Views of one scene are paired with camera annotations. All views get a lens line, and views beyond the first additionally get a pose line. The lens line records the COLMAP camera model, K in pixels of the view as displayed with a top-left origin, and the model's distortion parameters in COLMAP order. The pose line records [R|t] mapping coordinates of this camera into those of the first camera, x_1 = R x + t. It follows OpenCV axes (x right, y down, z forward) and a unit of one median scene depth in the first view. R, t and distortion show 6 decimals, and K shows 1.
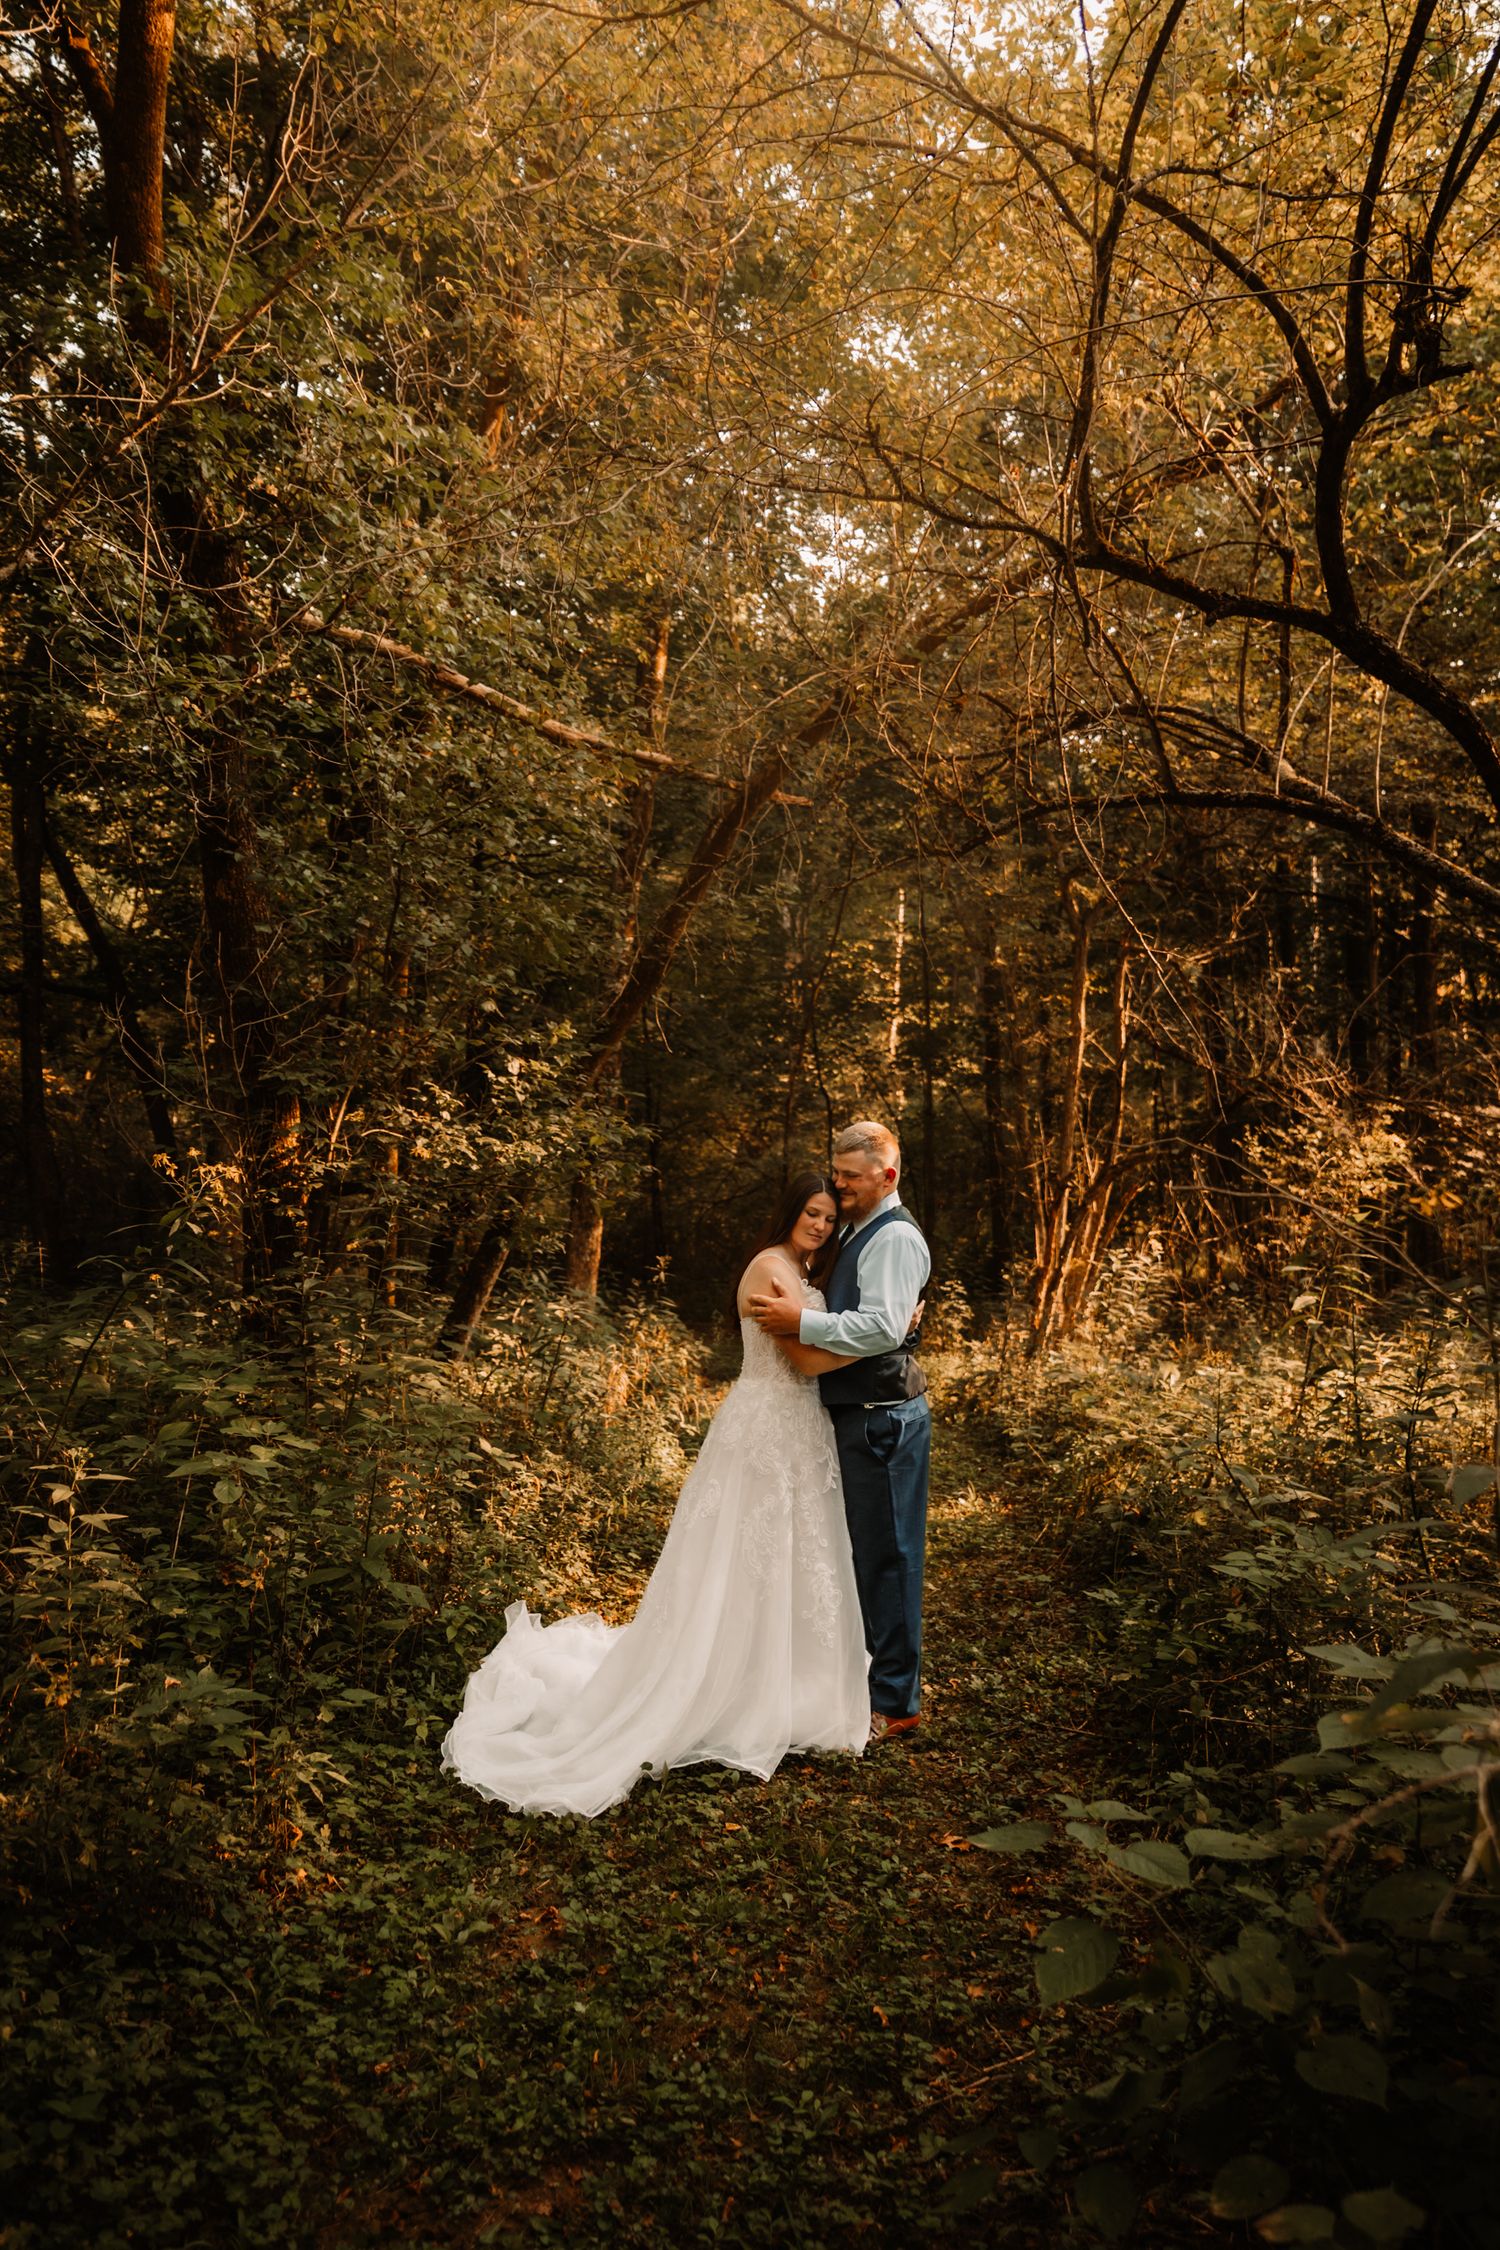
lens RADIAL K [[1631.9, 0, 808.6], [0, 1631.9, 1116.1], [0, 0, 1]] dist [0.003288, 0.003425]
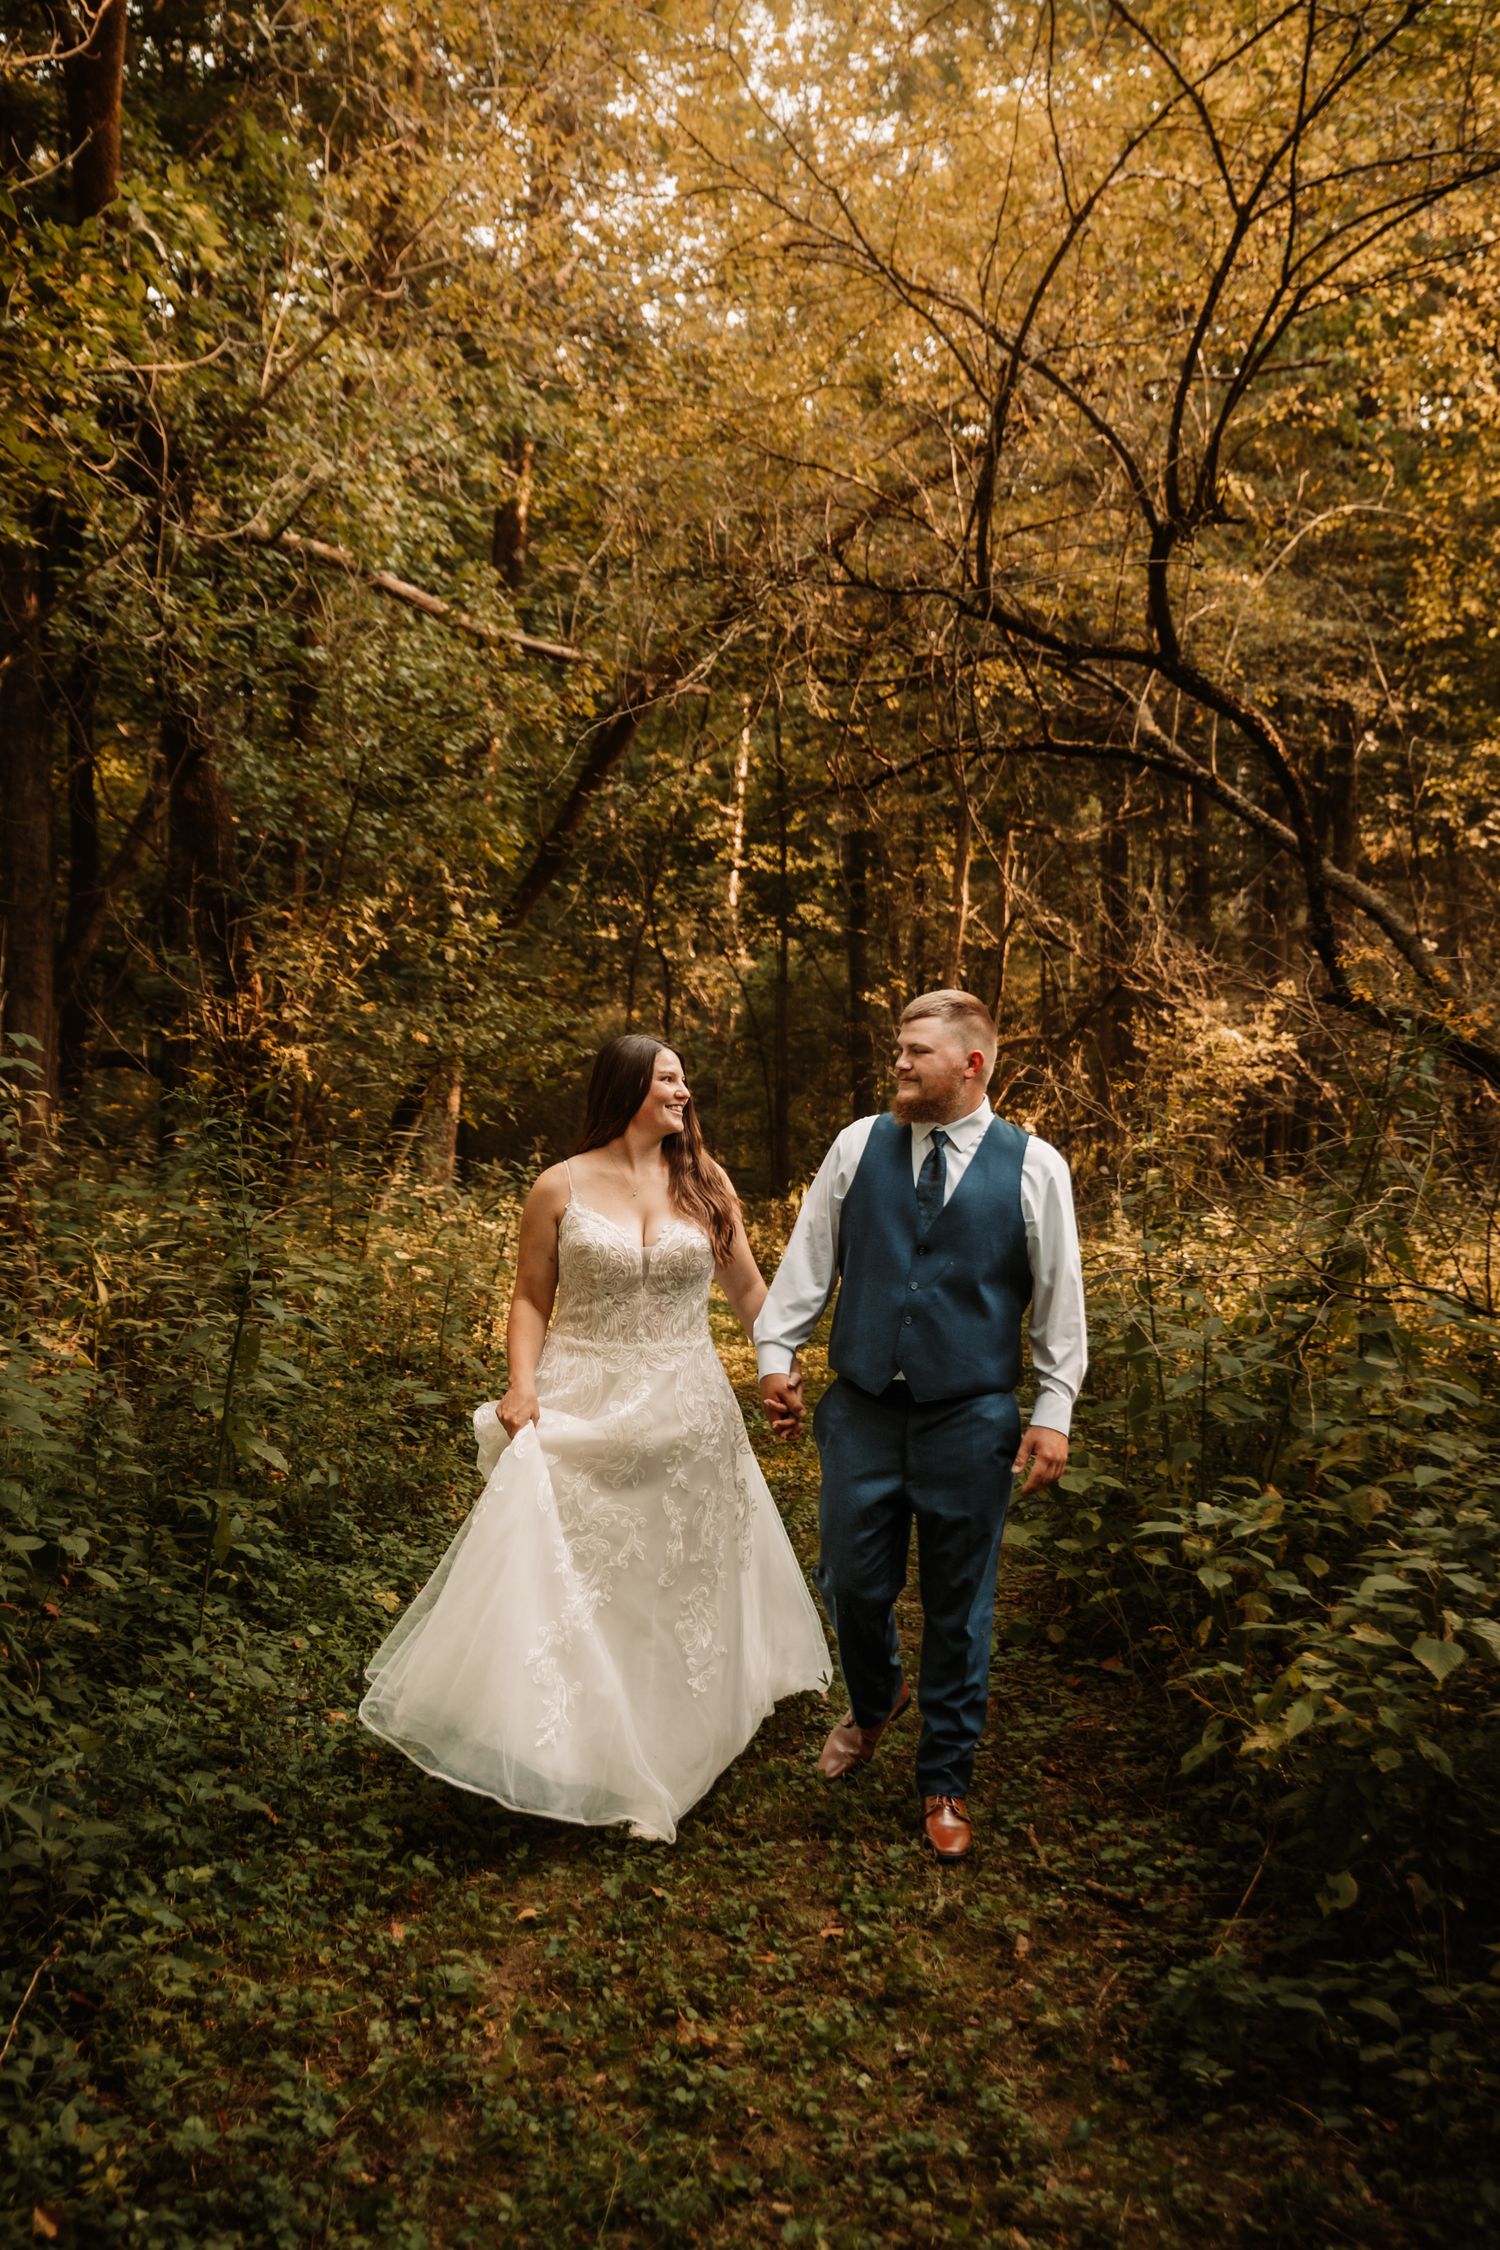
lens RADIAL K [[2109.4, 0, 760.2], [0, 2109.4, 1129.6], [0, 0, 1]] dist [-0.009670, 0.000000]
pose [[0.997161, 0.010839, 0.074517, -0.042931], [-0.016353, 0.997140, 0.073790, -0.011714], [-0.073504, -0.074799, 0.994486, -0.232518]]
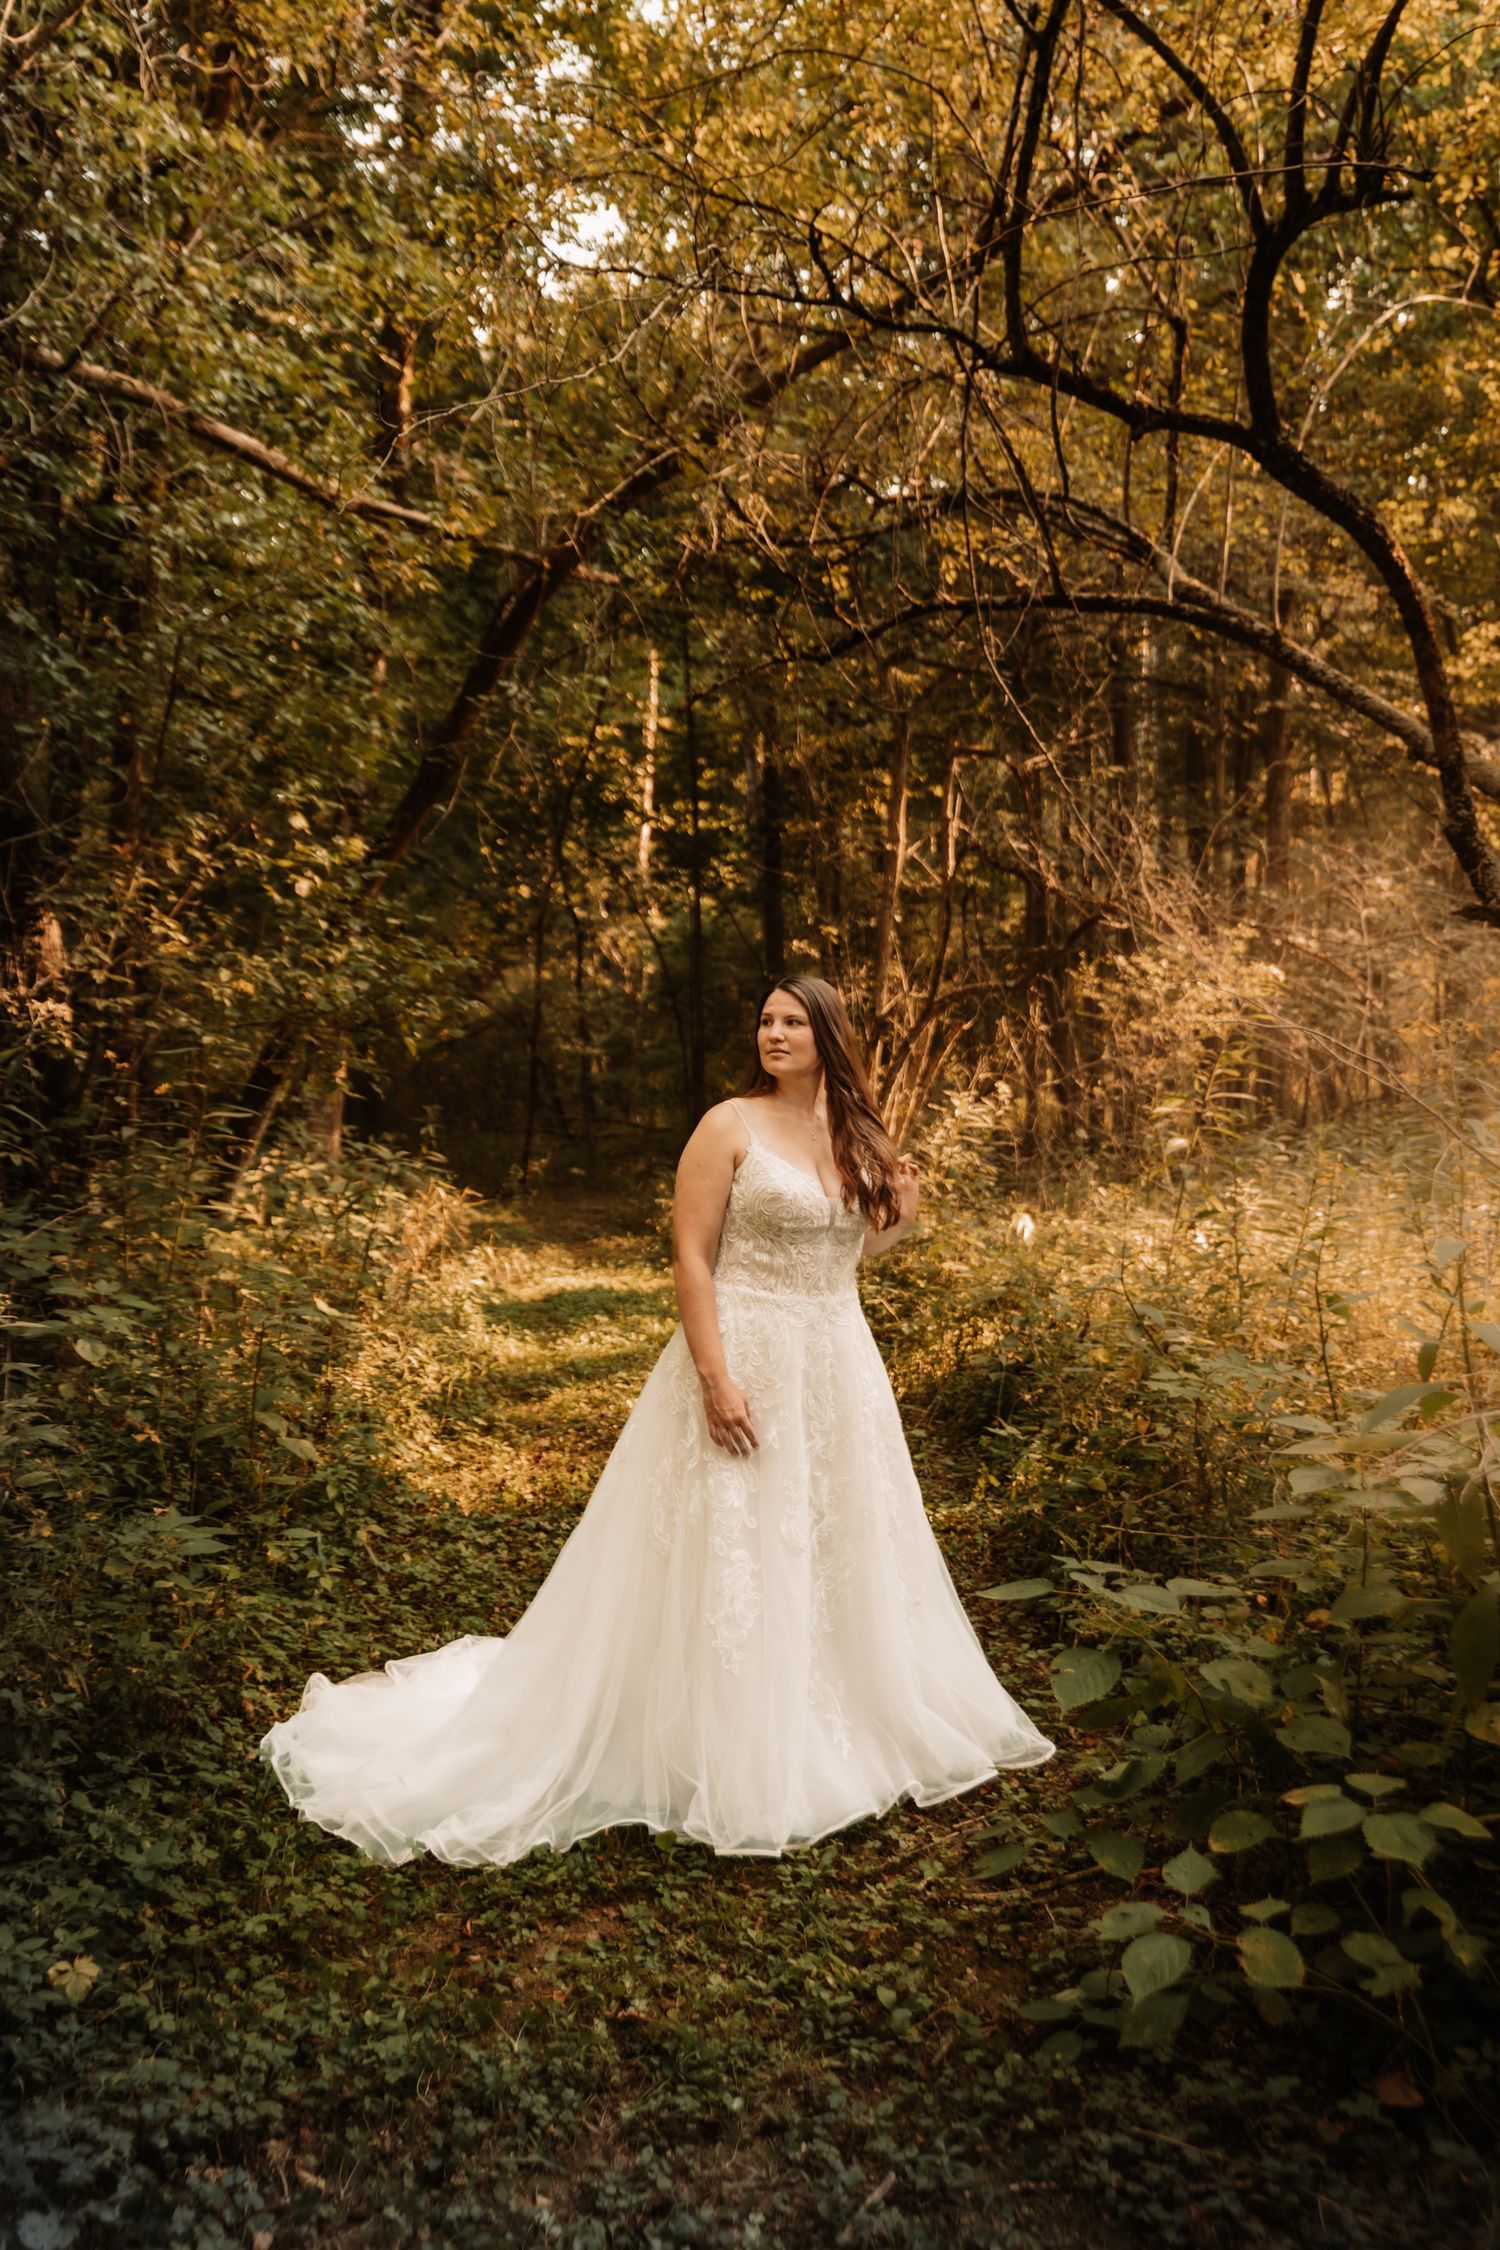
lens RADIAL K [[1995.8, 0, 733.6], [0, 1995.8, 1115.3], [0, 0, 1]] dist [0.001564, 0.004504]
pose [[0.994412, -0.007654, 0.105286, -0.035608], [-0.001677, 0.996097, 0.088252, -0.001974], [-0.105551, -0.087935, 0.990518, -0.054239]]
